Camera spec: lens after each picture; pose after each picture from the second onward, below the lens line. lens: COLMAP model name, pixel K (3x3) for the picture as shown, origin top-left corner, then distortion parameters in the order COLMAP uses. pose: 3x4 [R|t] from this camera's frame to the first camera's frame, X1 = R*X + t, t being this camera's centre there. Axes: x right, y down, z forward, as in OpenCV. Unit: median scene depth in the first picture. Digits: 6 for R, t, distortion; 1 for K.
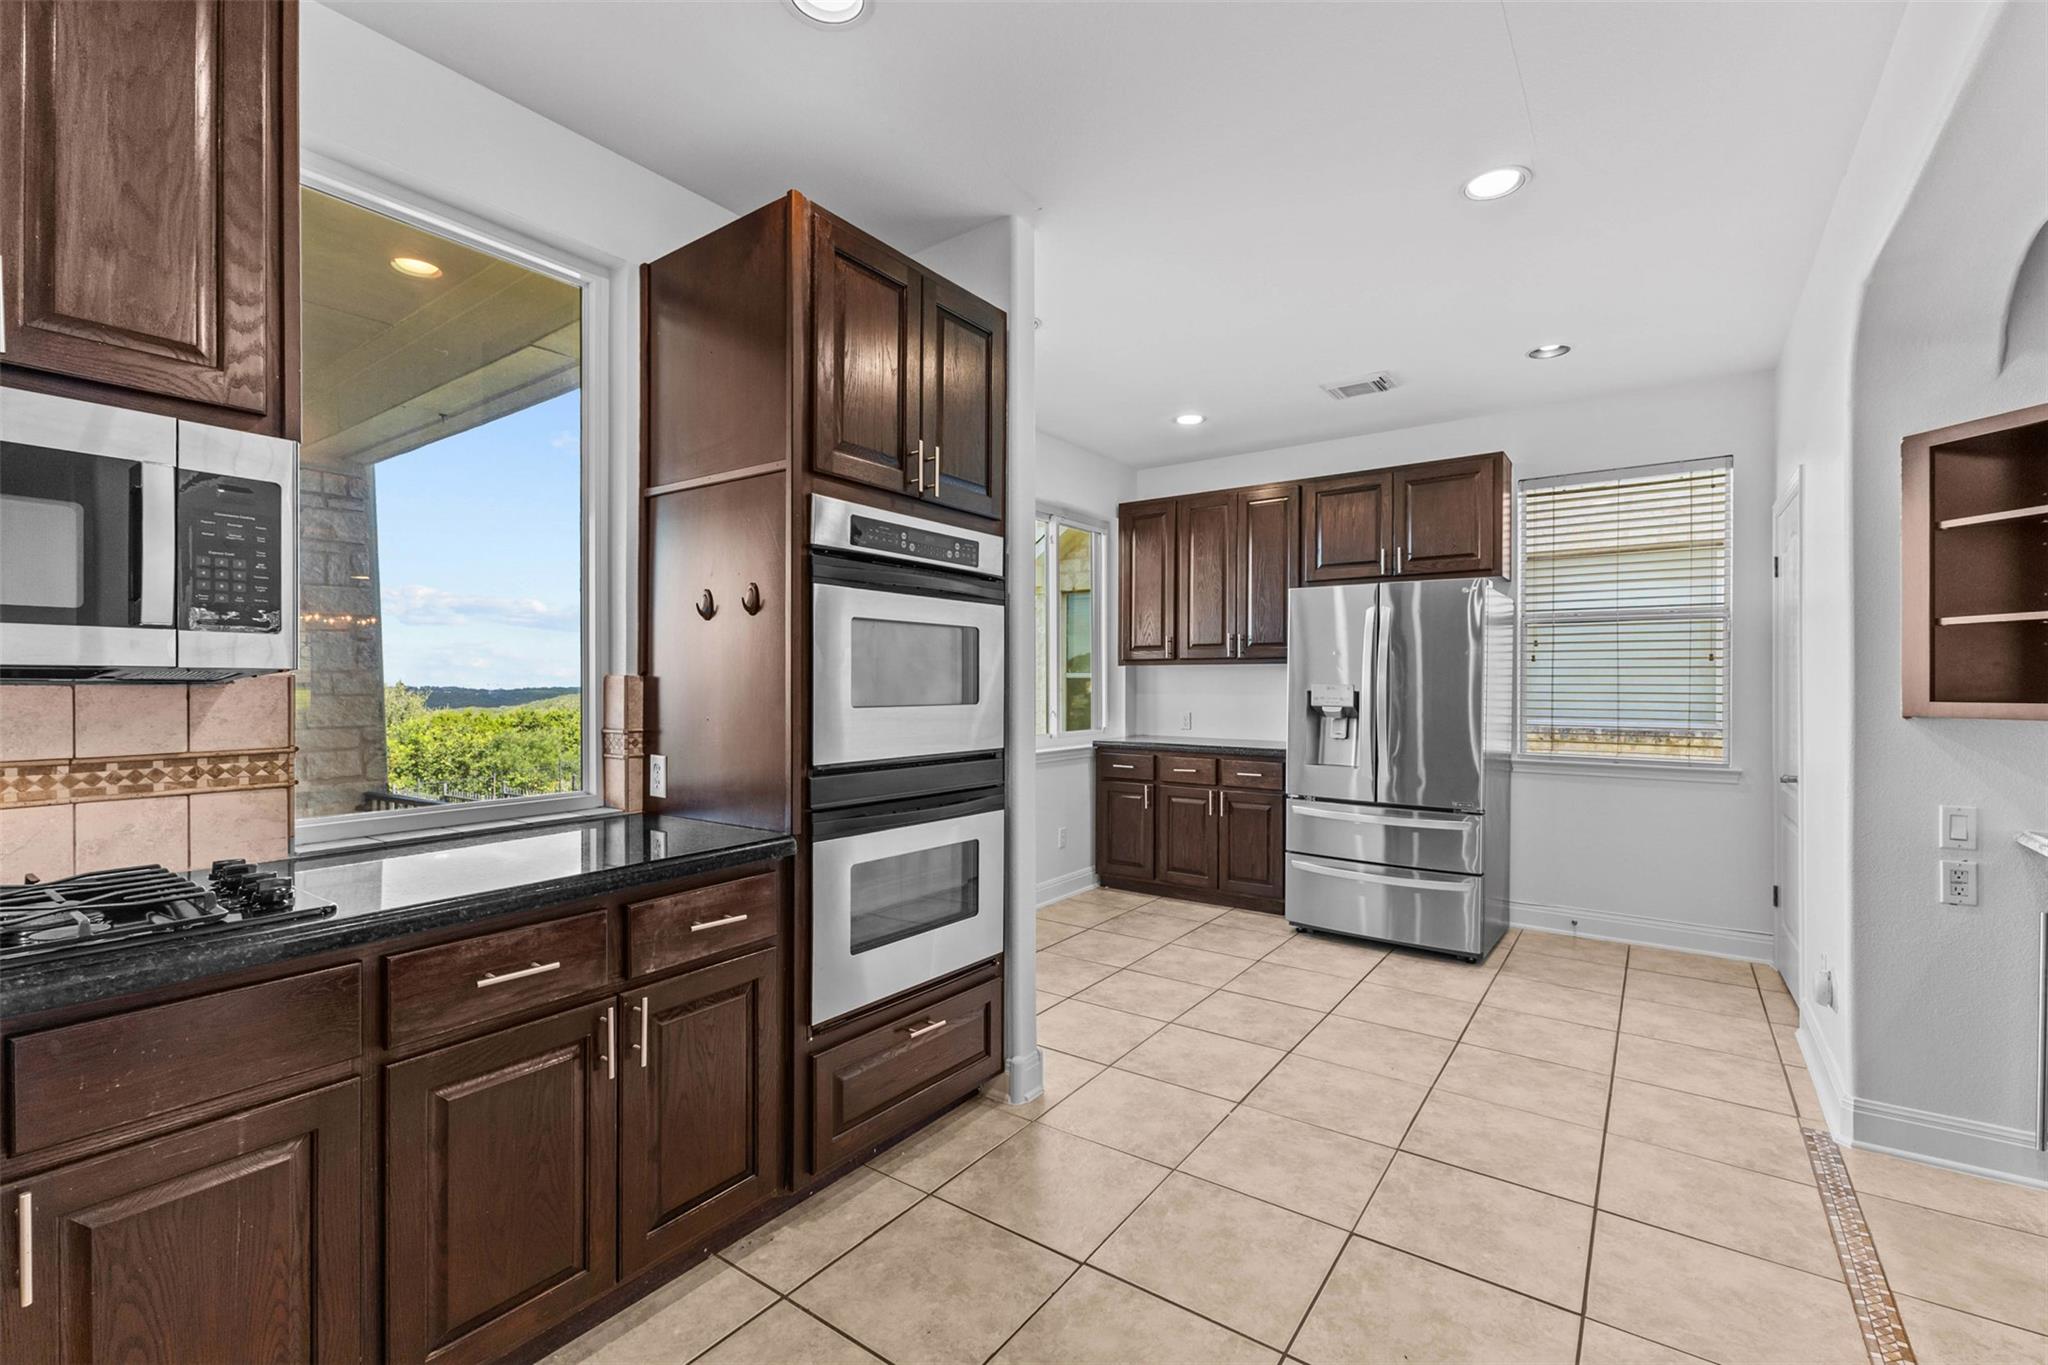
lens RADIAL K [[883.6, 0, 1025.4], [0, 883.6, 691.4], [0, 0, 1]] dist [0.002941, 0.000428]
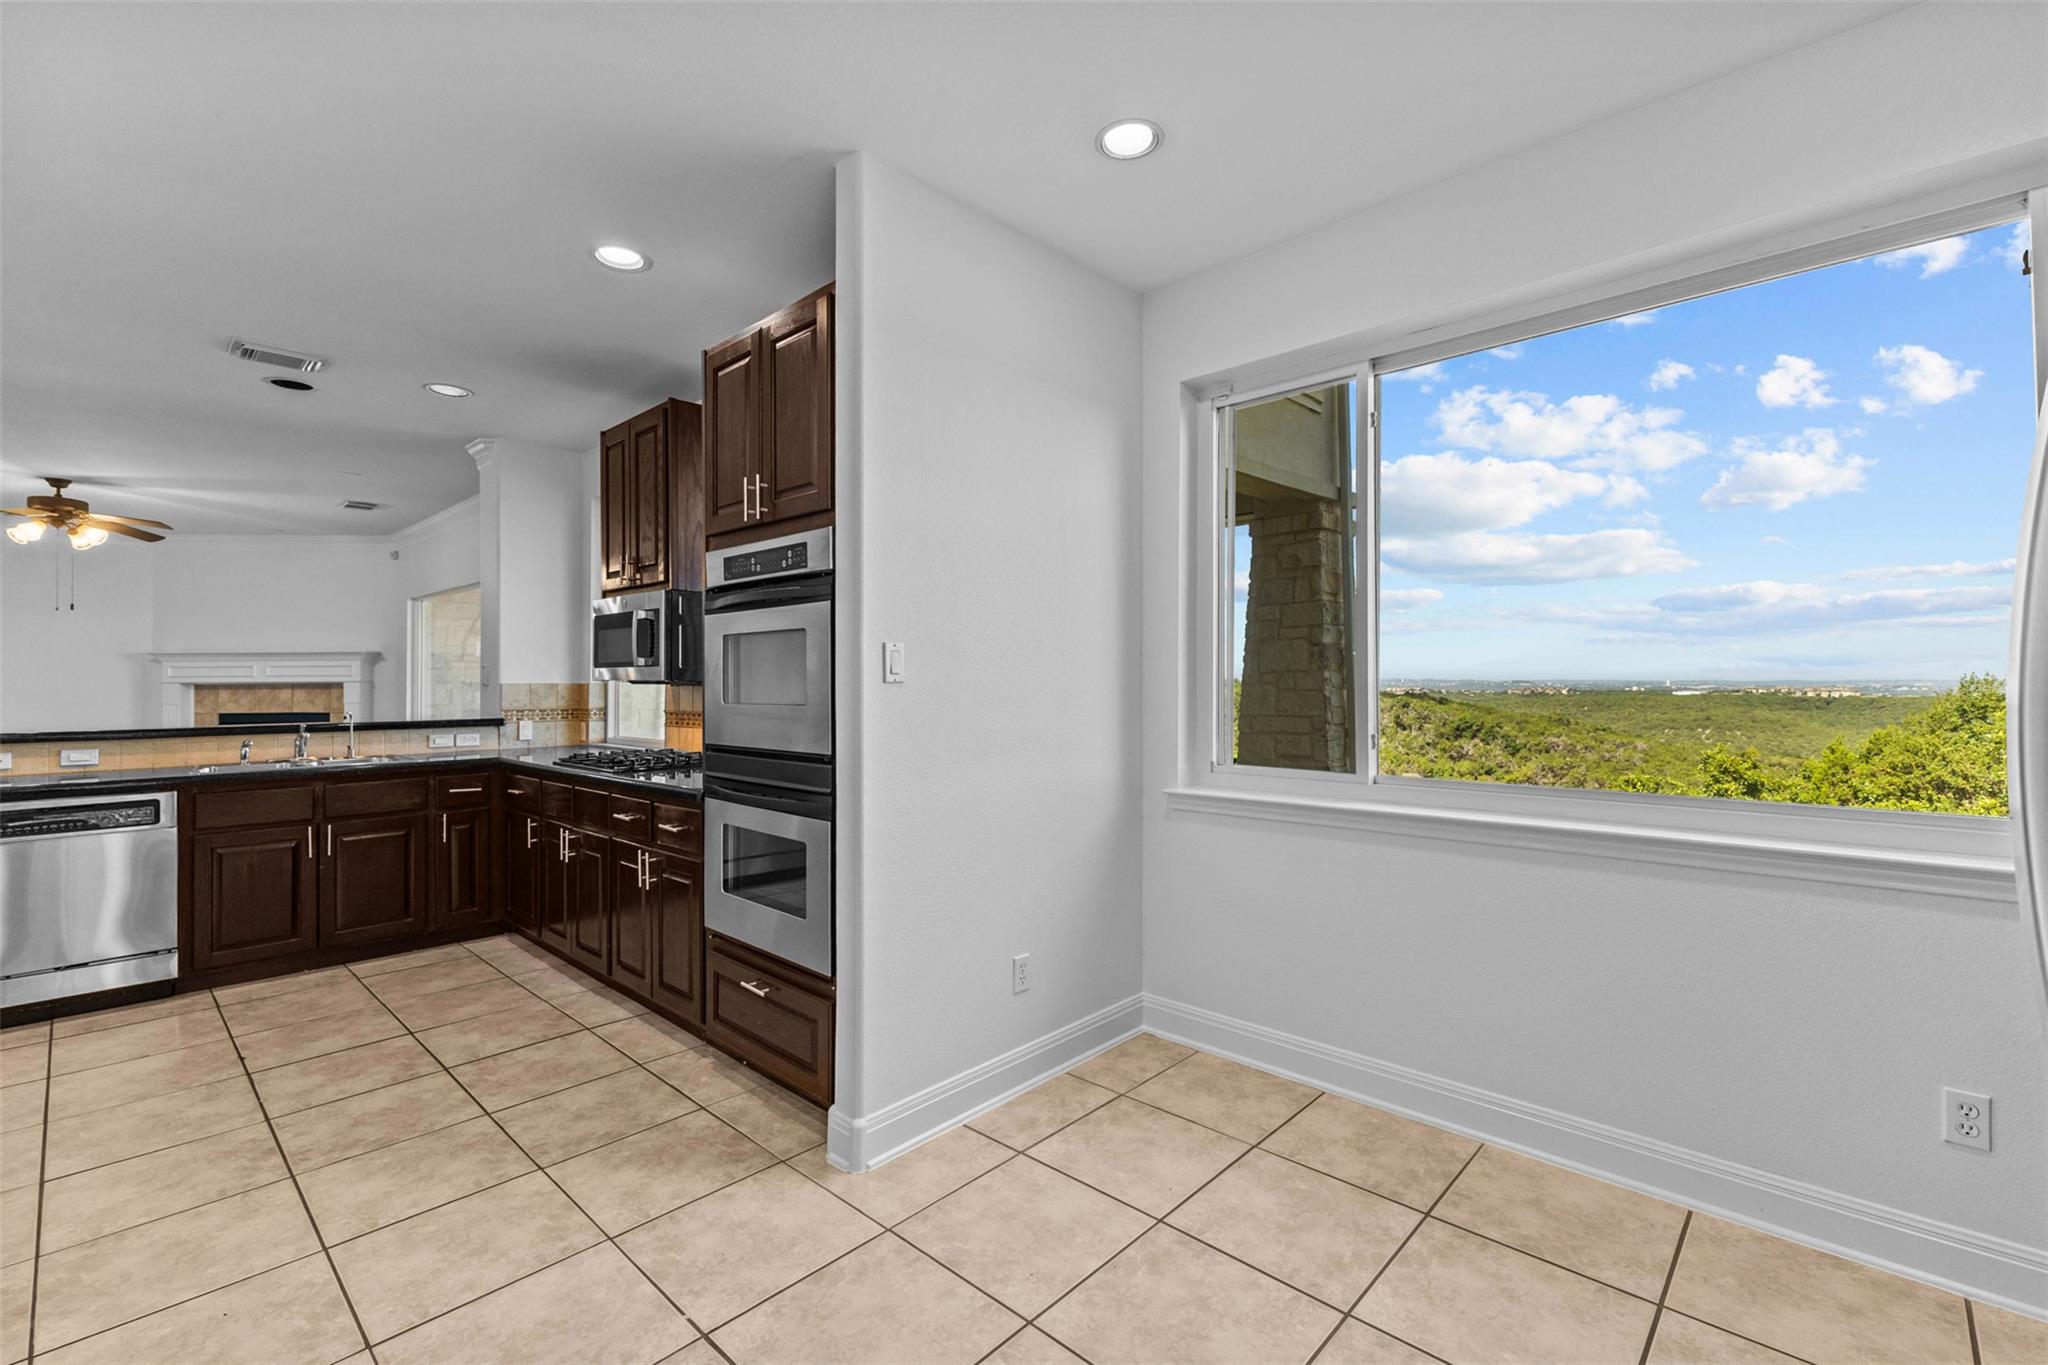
lens RADIAL K [[883.6, 0, 1026.3], [0, 883.6, 671.7], [0, 0, 1]] dist [0.002941, 0.000428]
pose [[-0.137085, -0.011753, -0.990490, 0.980226], [0.000049, 0.999930, -0.011872, -0.013024], [0.990559, -0.001676, -0.137075, 1.516061]]
